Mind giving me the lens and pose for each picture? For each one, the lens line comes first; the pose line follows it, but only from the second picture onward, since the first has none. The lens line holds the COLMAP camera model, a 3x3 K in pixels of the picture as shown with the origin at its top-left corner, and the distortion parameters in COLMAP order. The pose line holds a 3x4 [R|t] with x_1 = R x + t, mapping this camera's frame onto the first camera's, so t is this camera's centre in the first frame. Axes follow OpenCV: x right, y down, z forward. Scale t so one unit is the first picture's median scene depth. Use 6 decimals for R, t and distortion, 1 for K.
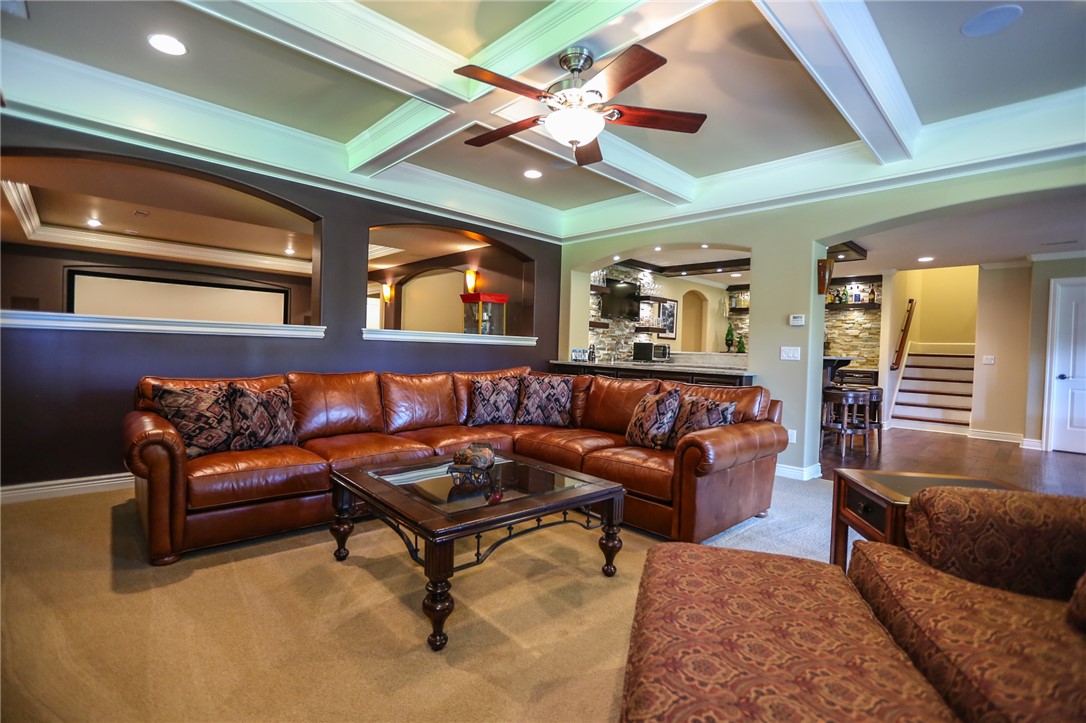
lens RADIAL K [[497.1, 0, 541.9], [0, 497.1, 357.3], [0, 0, 1]] dist [-0.042655, 0.012642]
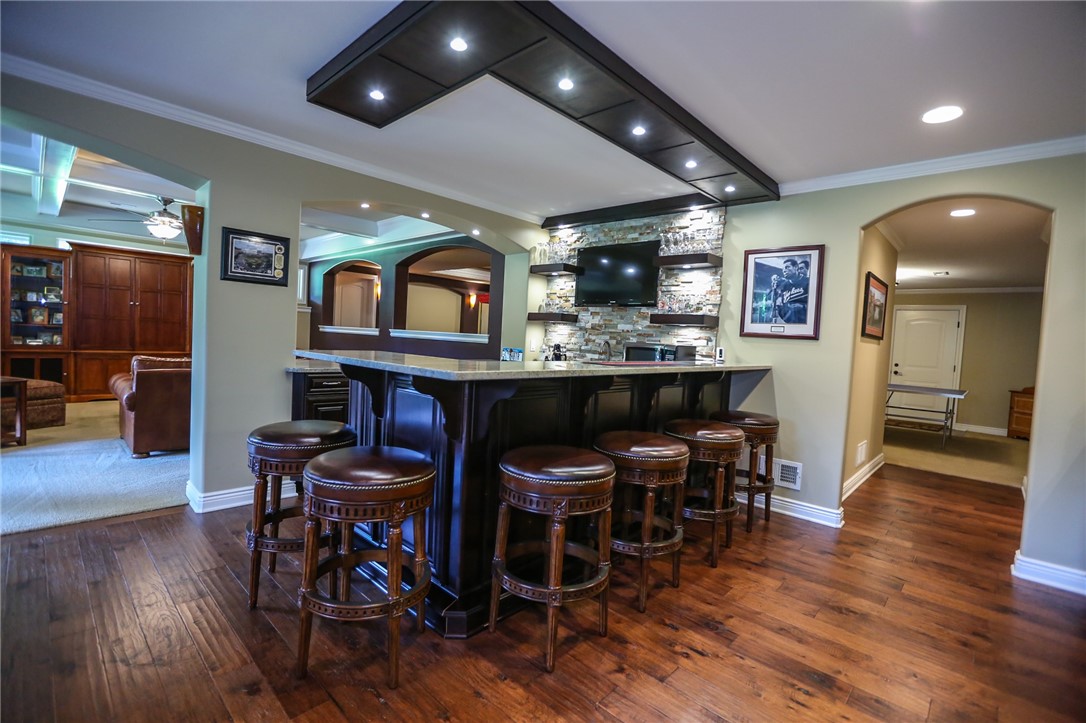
lens RADIAL K [[497.1, 0, 546.0], [0, 497.1, 360.4], [0, 0, 1]] dist [-0.042655, 0.012642]
pose [[0.049399, 0.020827, -0.998562, 0.731336], [-0.067369, 0.997575, 0.017474, -0.011247], [0.996504, 0.066409, 0.050682, 0.826565]]
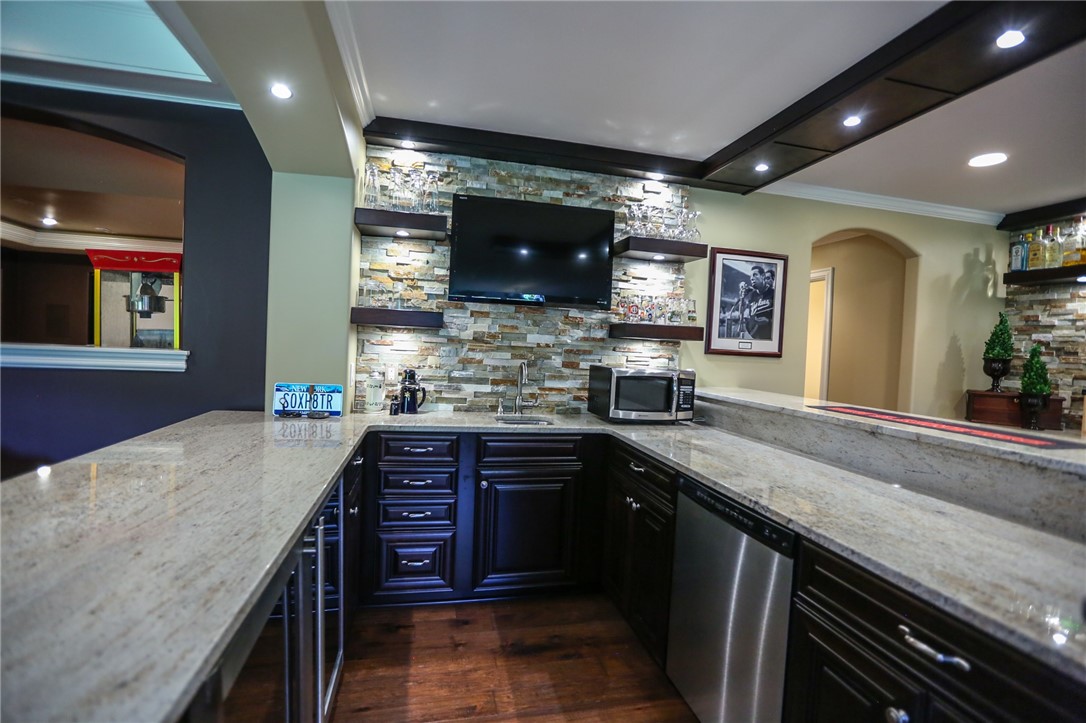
lens RADIAL K [[497.1, 0, 541.7], [0, 497.1, 362.3], [0, 0, 1]] dist [-0.042655, 0.012642]
pose [[0.856511, 0.022988, -0.515616, 0.337168], [-0.025852, 0.999664, 0.001625, -0.030066], [0.515480, 0.011938, 0.856818, 0.632046]]
